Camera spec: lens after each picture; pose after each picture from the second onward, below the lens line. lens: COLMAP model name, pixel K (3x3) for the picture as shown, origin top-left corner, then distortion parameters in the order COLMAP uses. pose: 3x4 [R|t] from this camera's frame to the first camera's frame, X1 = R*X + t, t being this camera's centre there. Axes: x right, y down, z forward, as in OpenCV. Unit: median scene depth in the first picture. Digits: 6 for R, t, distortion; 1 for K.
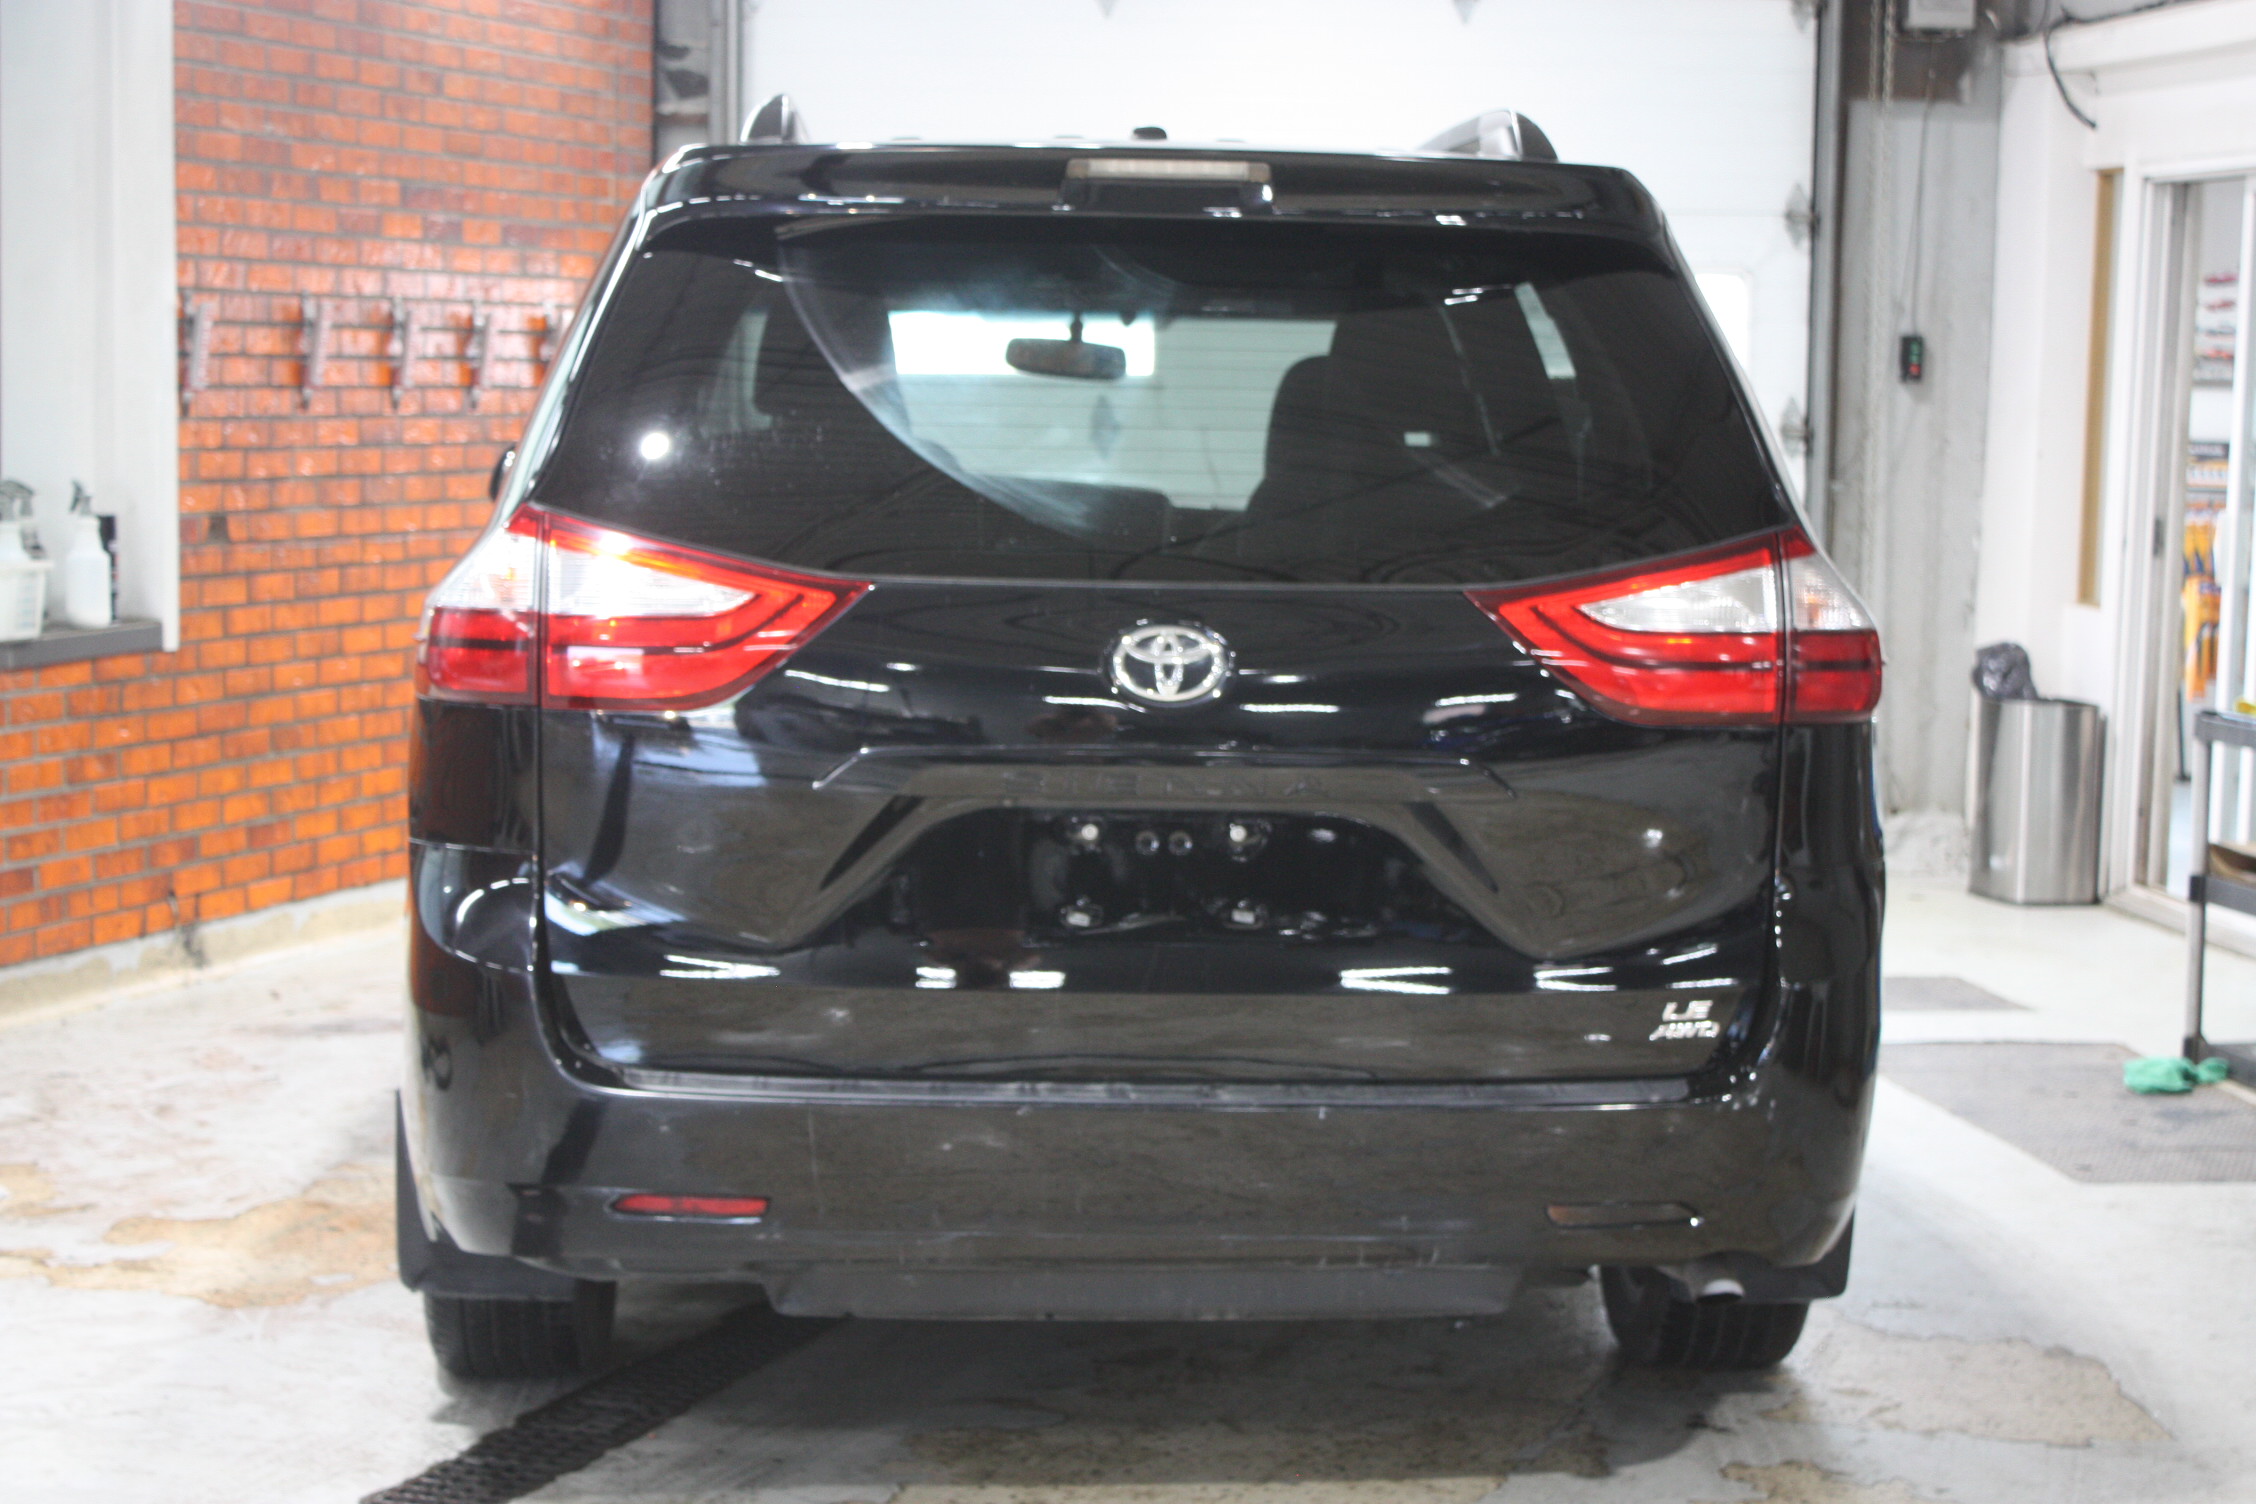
lens RADIAL K [[4230.0, 0, 1145.7], [0, 4230.0, 765.6], [0, 0, 1]] dist [-0.018599, 0.000000]
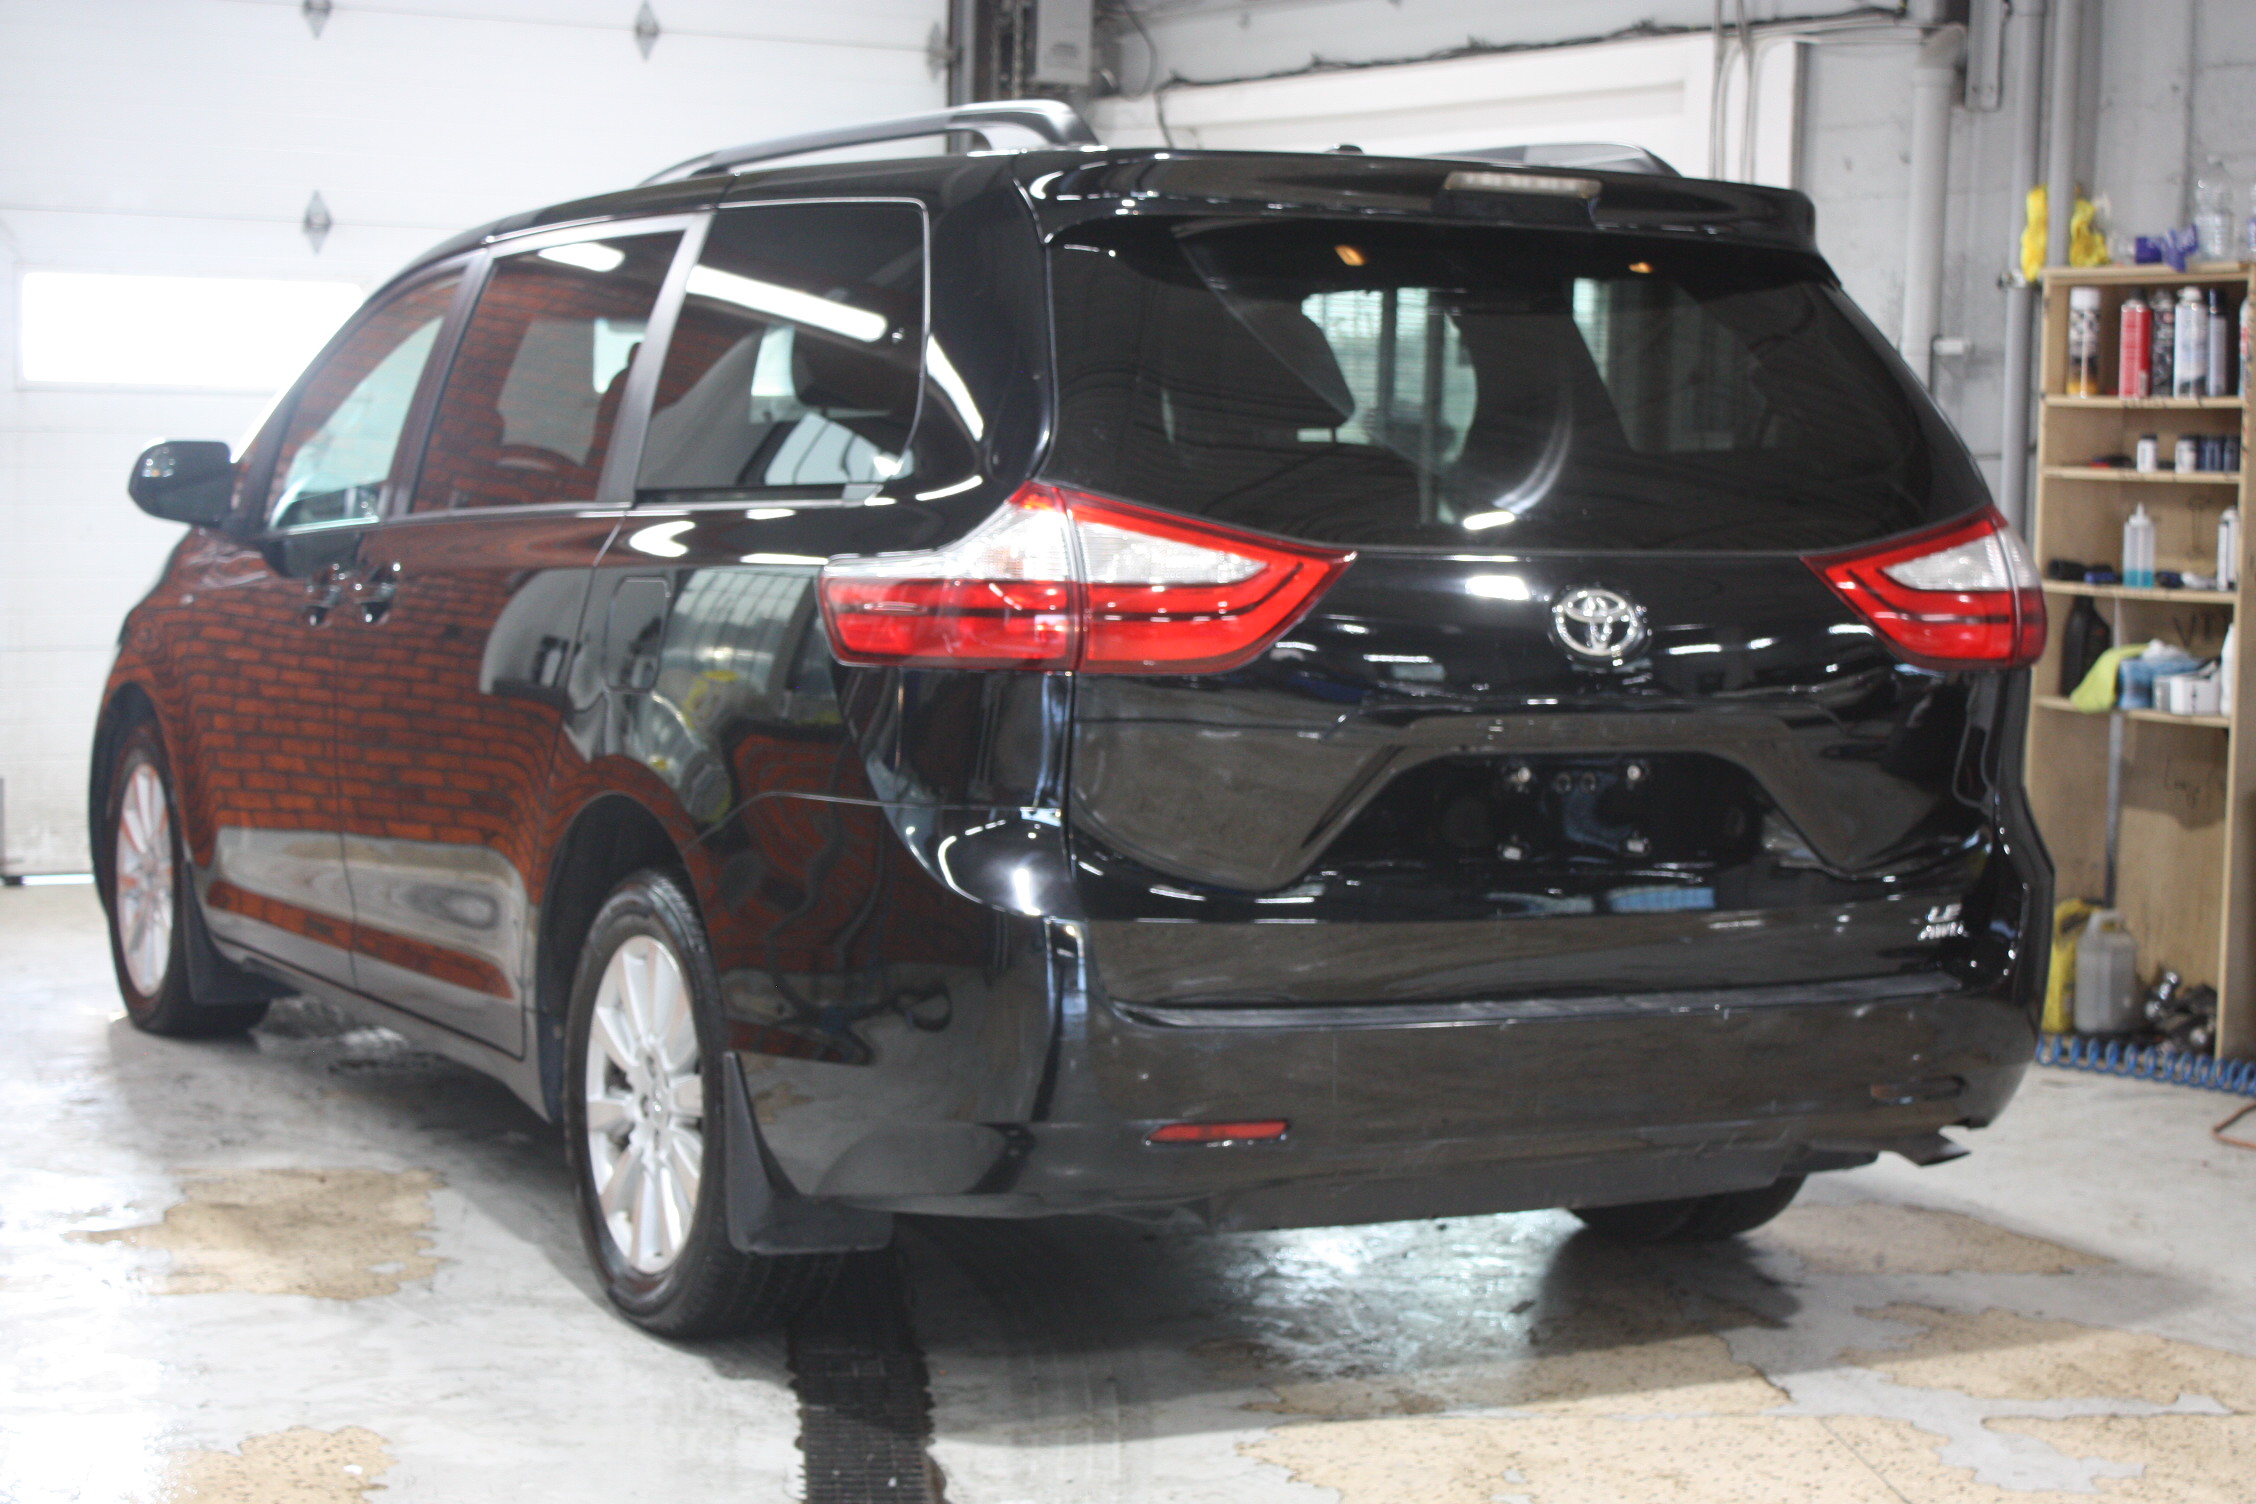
lens RADIAL K [[4009.5, 0, 1116.9], [0, 4009.5, 736.7], [0, 0, 1]] dist [0.088900, 0.000000]
pose [[0.907447, -0.024061, 0.419476, -0.546996], [0.029188, 0.999557, -0.005809, 0.008667], [-0.419151, 0.017515, 0.907748, 0.080354]]
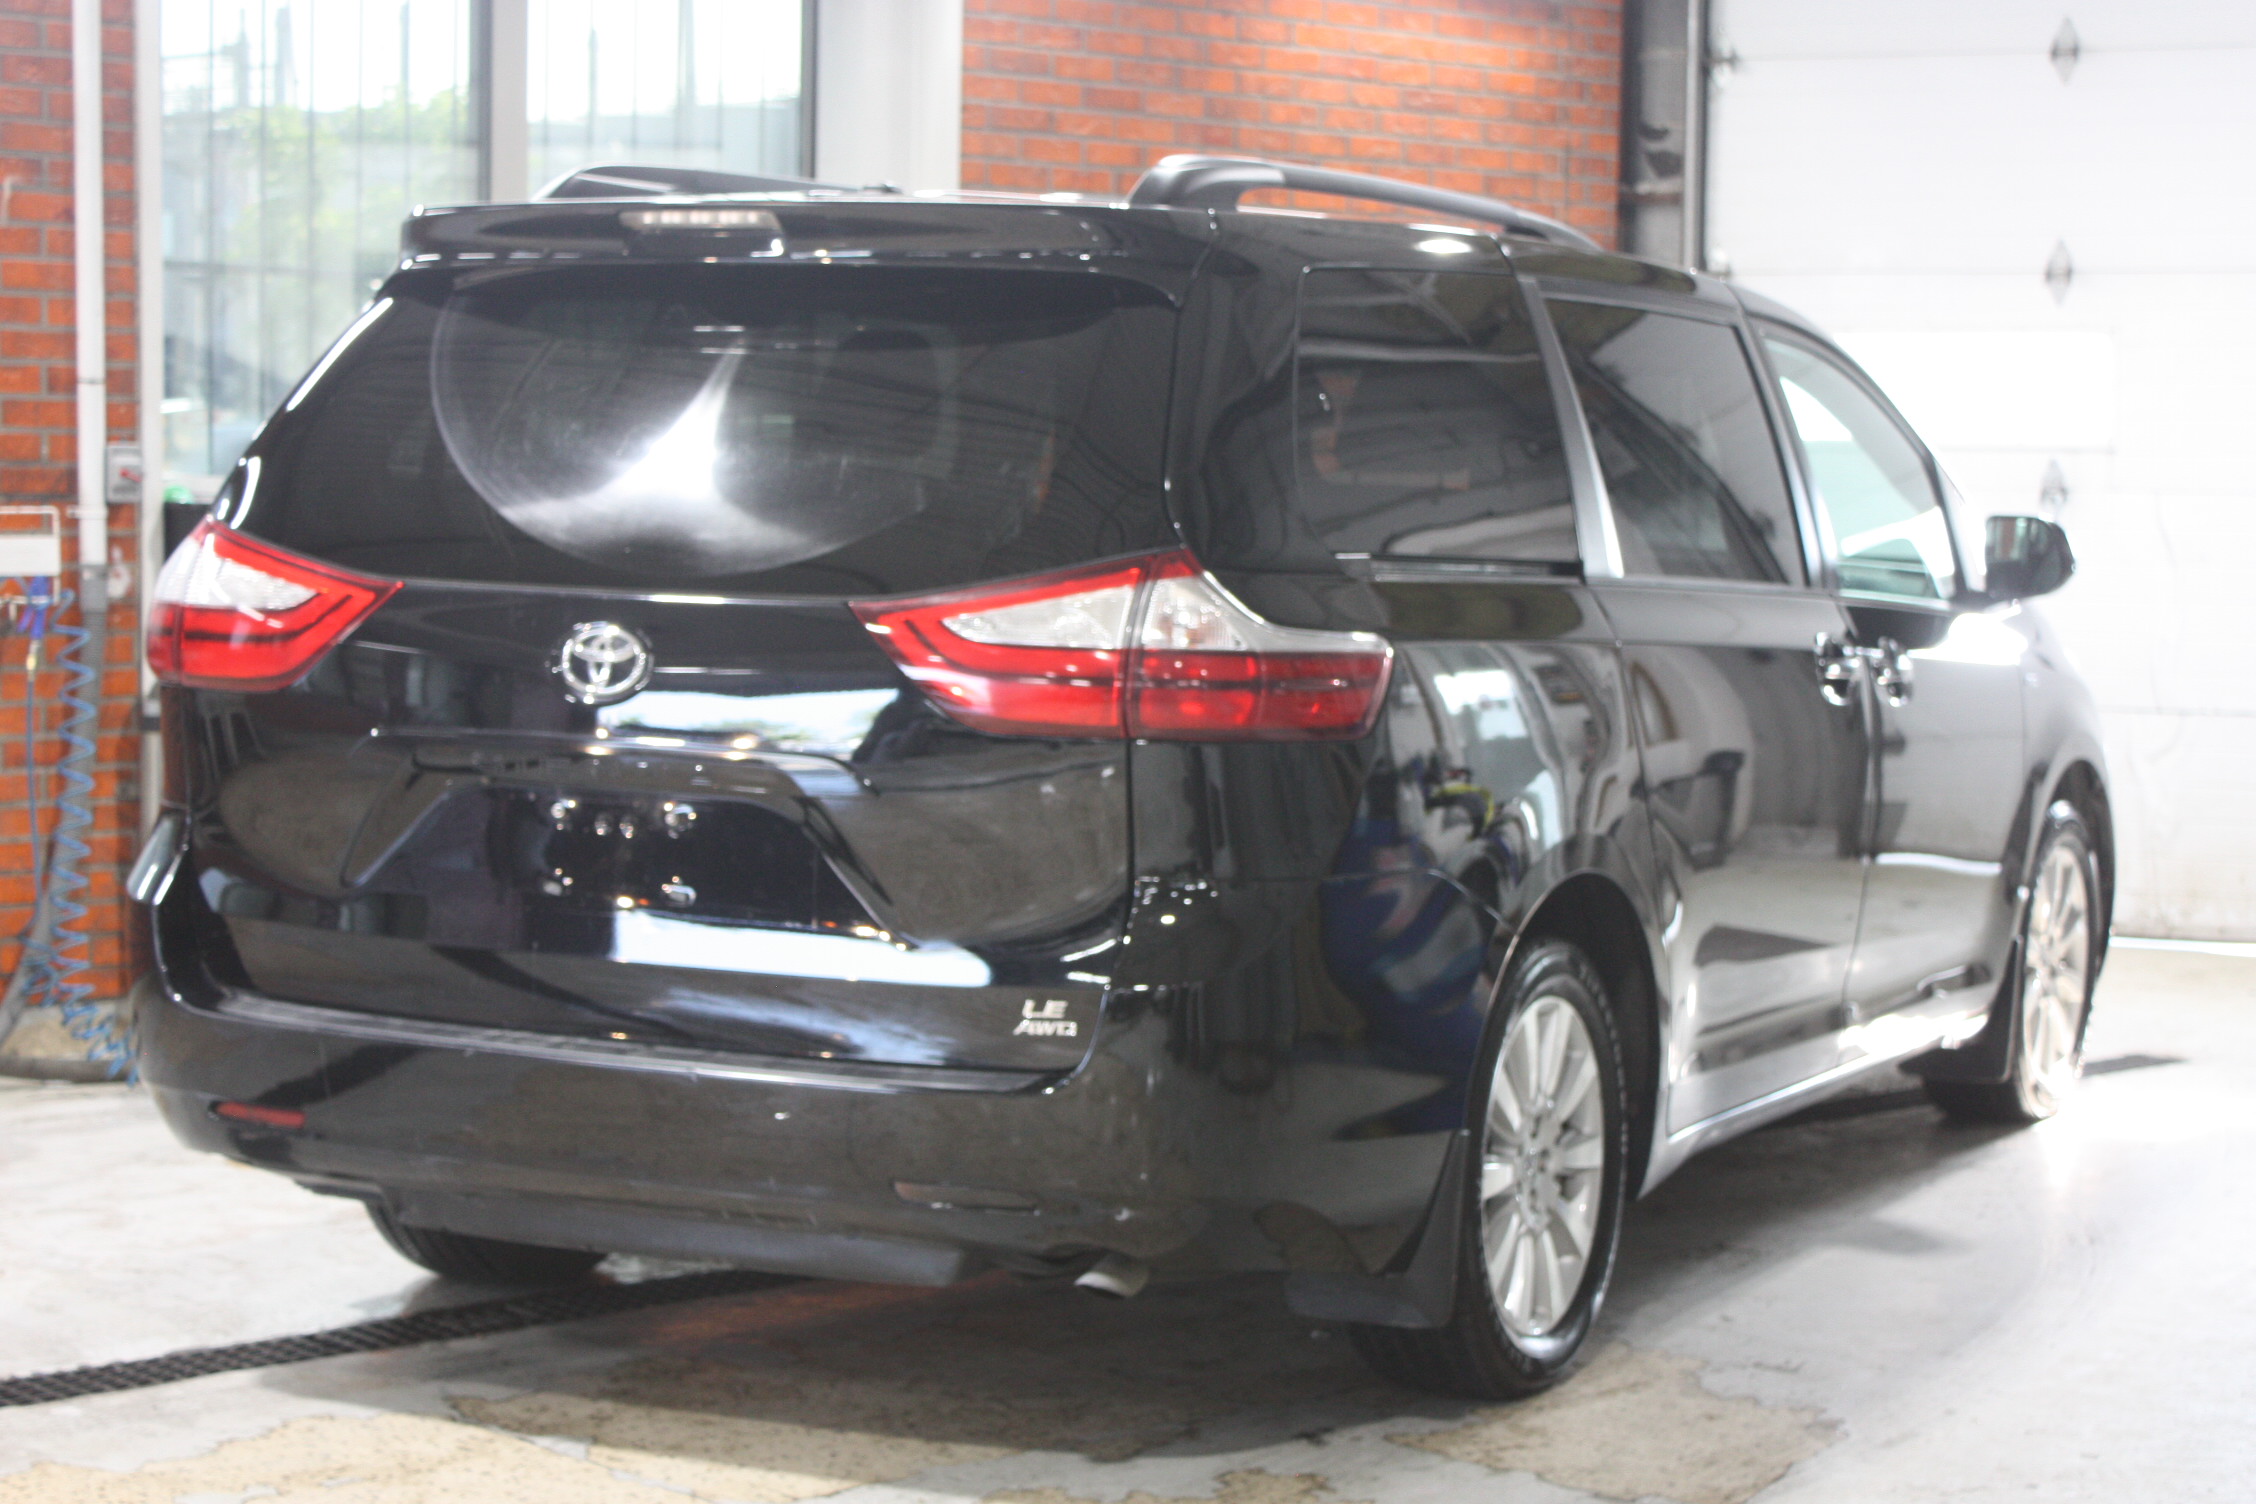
lens RADIAL K [[4101.5, 0, 1113.3], [0, 4101.5, 752.6], [0, 0, 1]] dist [0.147018, 0.000000]
pose [[0.871831, 0.038202, -0.488314, 0.635694], [-0.050334, 0.998663, -0.011737, 0.005678], [0.487213, 0.034811, 0.872589, 0.119203]]
